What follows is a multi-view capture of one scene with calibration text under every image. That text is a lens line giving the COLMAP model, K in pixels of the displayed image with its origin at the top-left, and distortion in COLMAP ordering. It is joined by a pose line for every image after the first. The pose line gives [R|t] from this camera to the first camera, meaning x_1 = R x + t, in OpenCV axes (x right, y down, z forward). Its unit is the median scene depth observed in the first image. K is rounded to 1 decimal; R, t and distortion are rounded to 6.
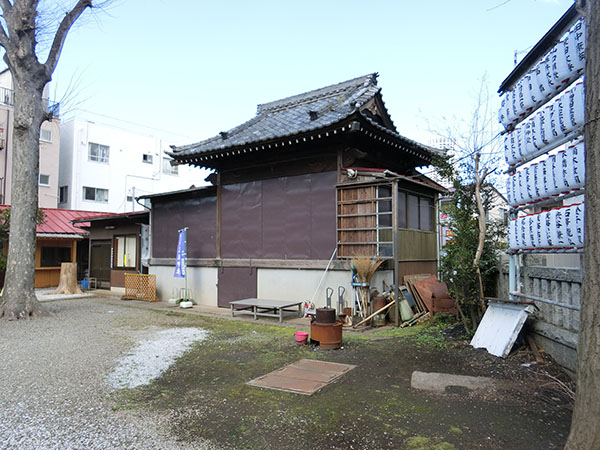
lens RADIAL K [[468.3, 0, 299.5], [0, 468.3, 225.3], [0, 0, 1]] dist [0.009476, -0.015830]
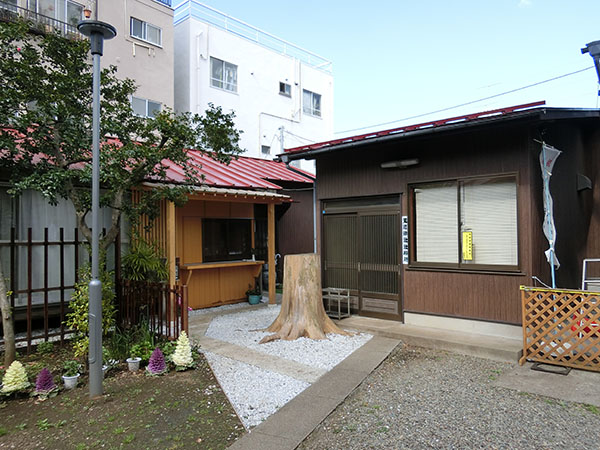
lens RADIAL K [[468.3, 0, 300.8], [0, 468.3, 225.7], [0, 0, 1]] dist [0.009476, -0.015830]
pose [[0.997305, -0.014597, -0.071902, -0.311084], [0.017641, 0.998967, 0.041883, 0.026173], [0.071216, -0.043039, 0.996532, 0.407012]]
